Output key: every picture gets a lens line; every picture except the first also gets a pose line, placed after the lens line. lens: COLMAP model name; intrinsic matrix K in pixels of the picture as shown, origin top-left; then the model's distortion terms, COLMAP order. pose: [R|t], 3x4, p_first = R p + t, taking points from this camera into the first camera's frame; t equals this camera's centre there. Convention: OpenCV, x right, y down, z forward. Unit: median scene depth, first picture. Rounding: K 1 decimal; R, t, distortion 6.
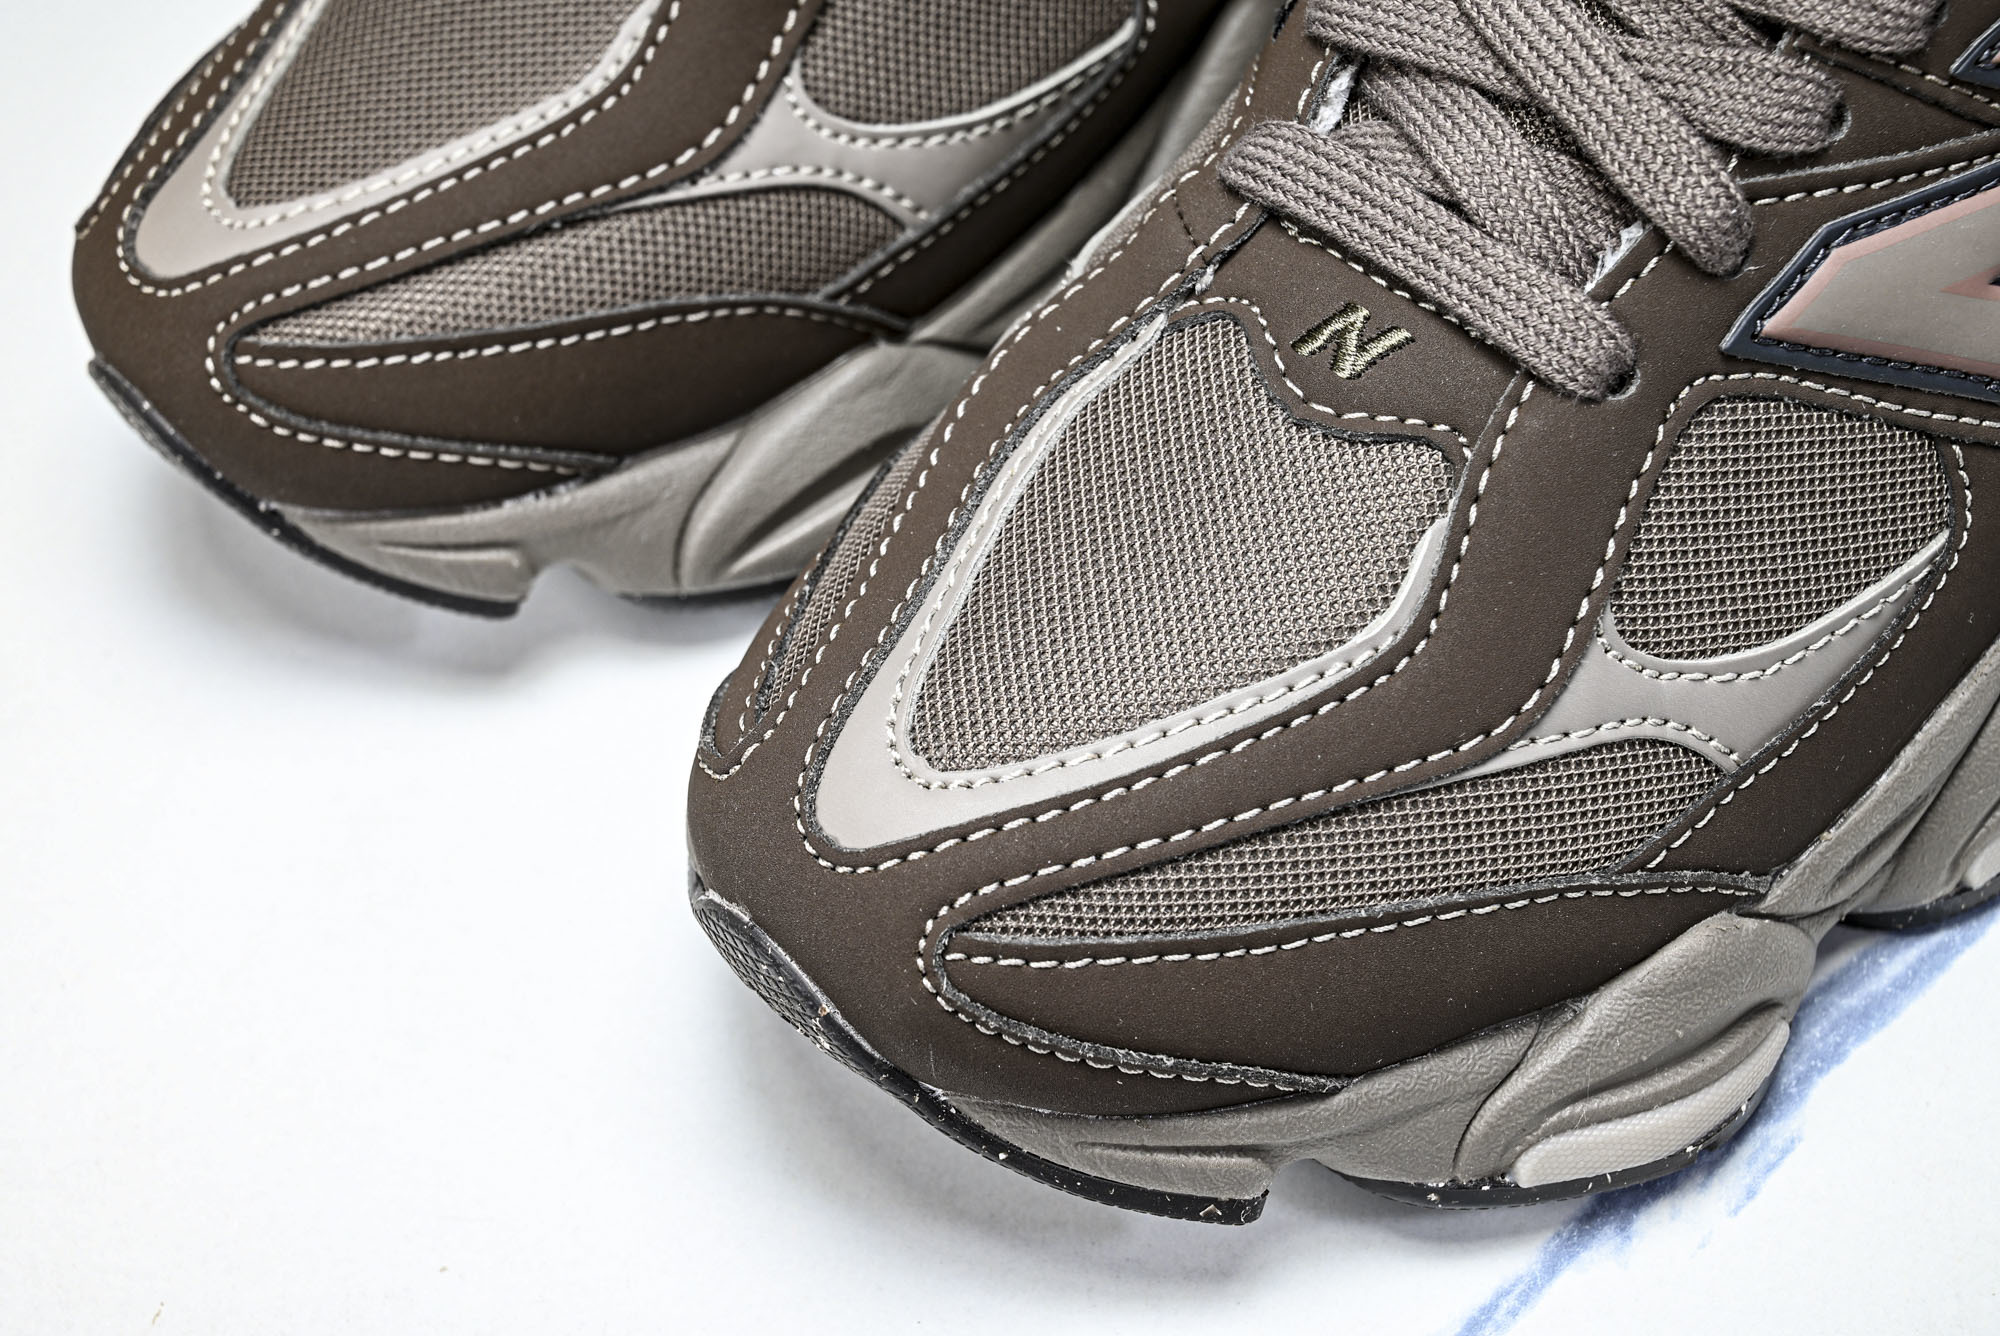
lens RADIAL K [[3548.0, 0, 1001.6], [0, 3548.0, 662.8], [0, 0, 1]] dist [0.000303, 0.000000]
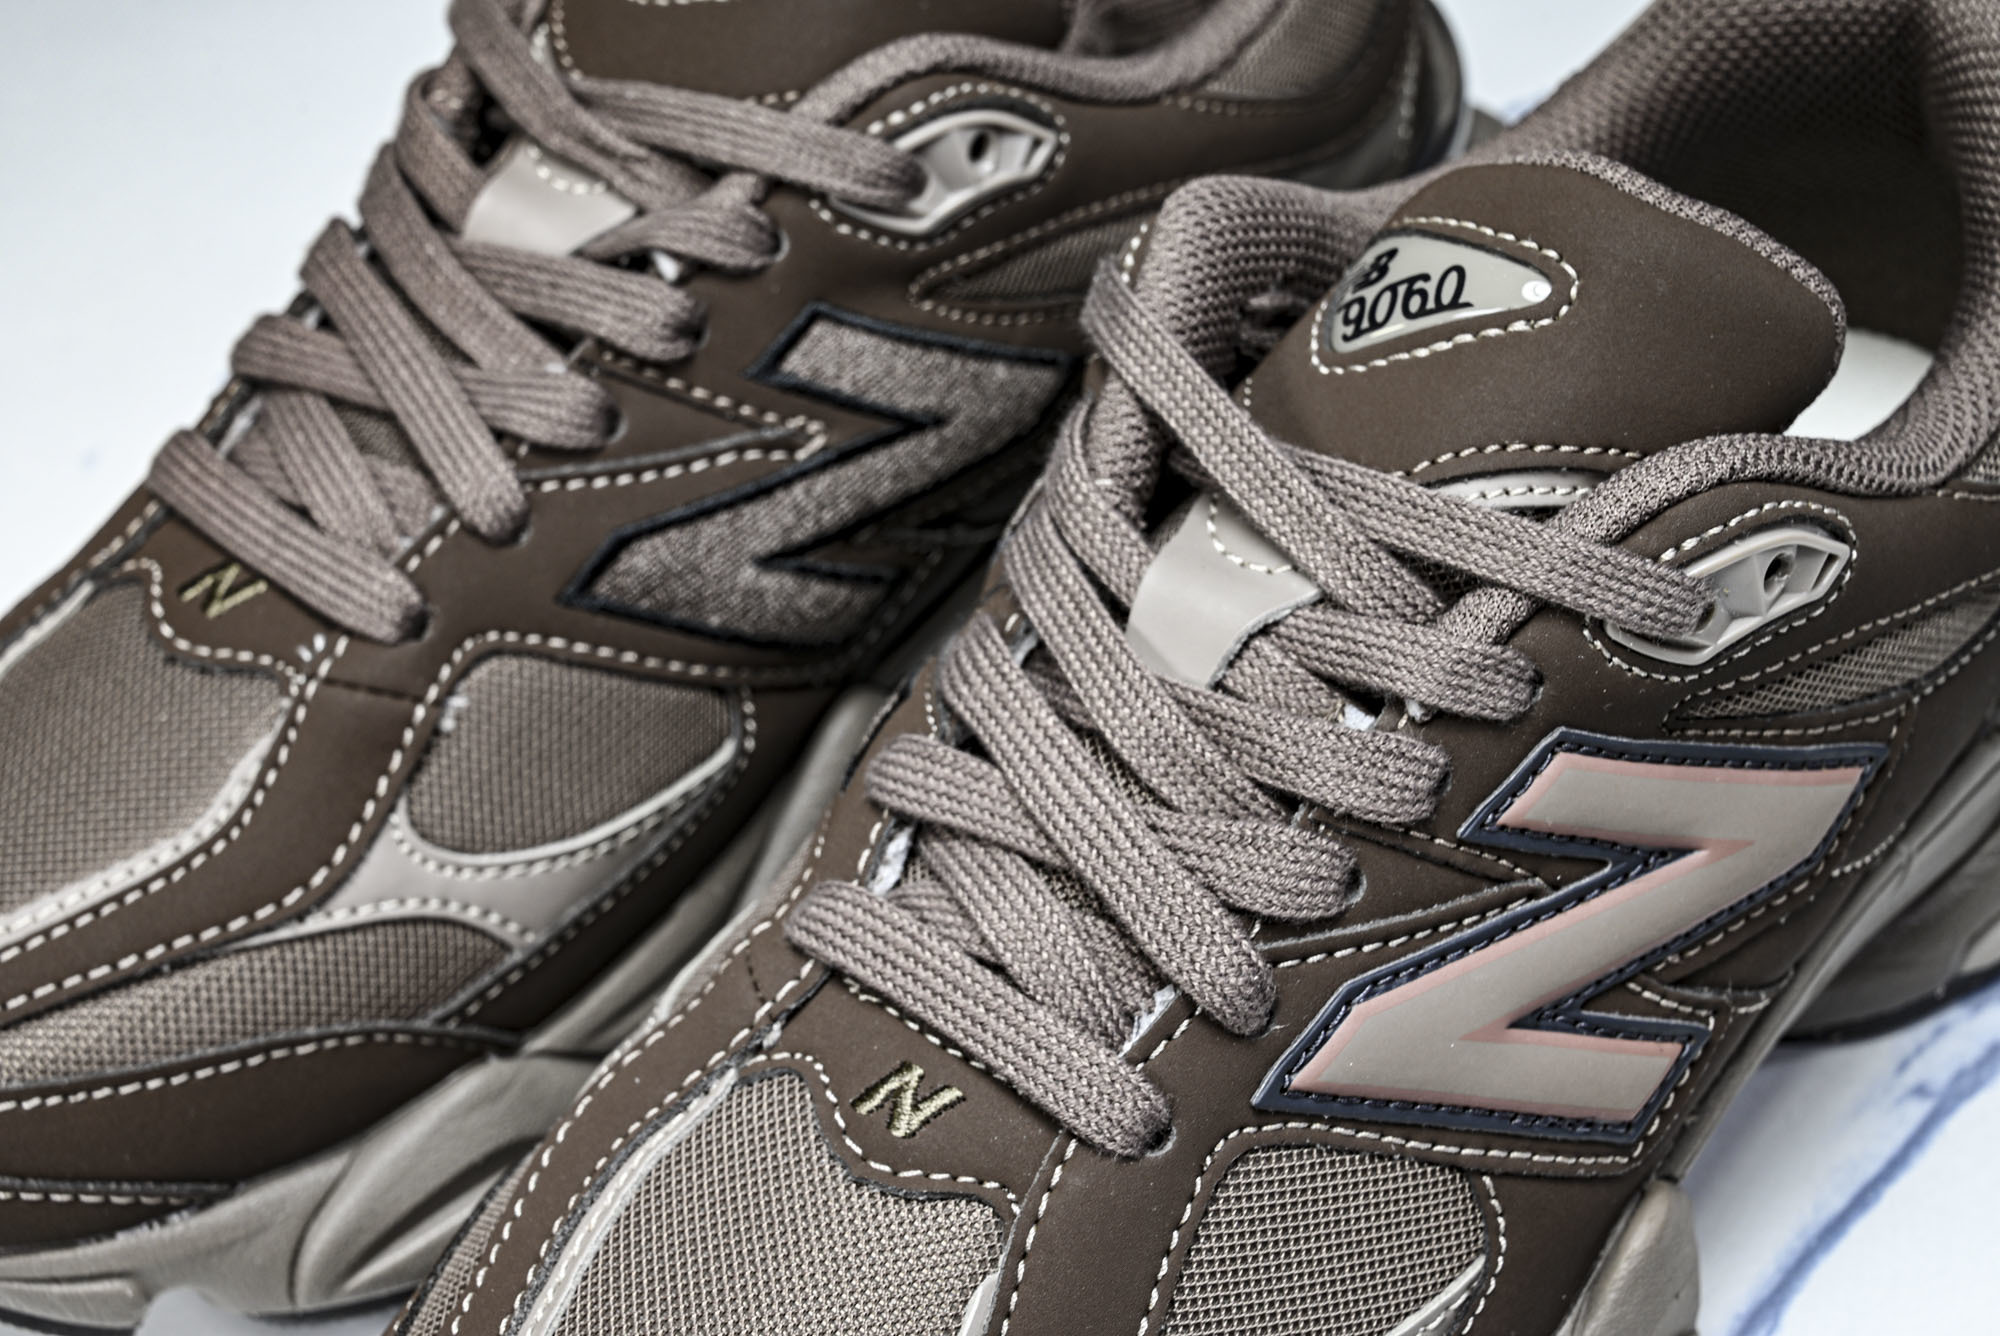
lens RADIAL K [[3548.0, 0, 1003.5], [0, 3548.0, 660.2], [0, 0, 1]] dist [0.000303, 0.000000]
pose [[0.998134, -0.019437, 0.057879, 0.067343], [0.026330, 0.992325, -0.120824, -0.090035], [-0.055086, 0.122122, 0.990985, -0.057496]]
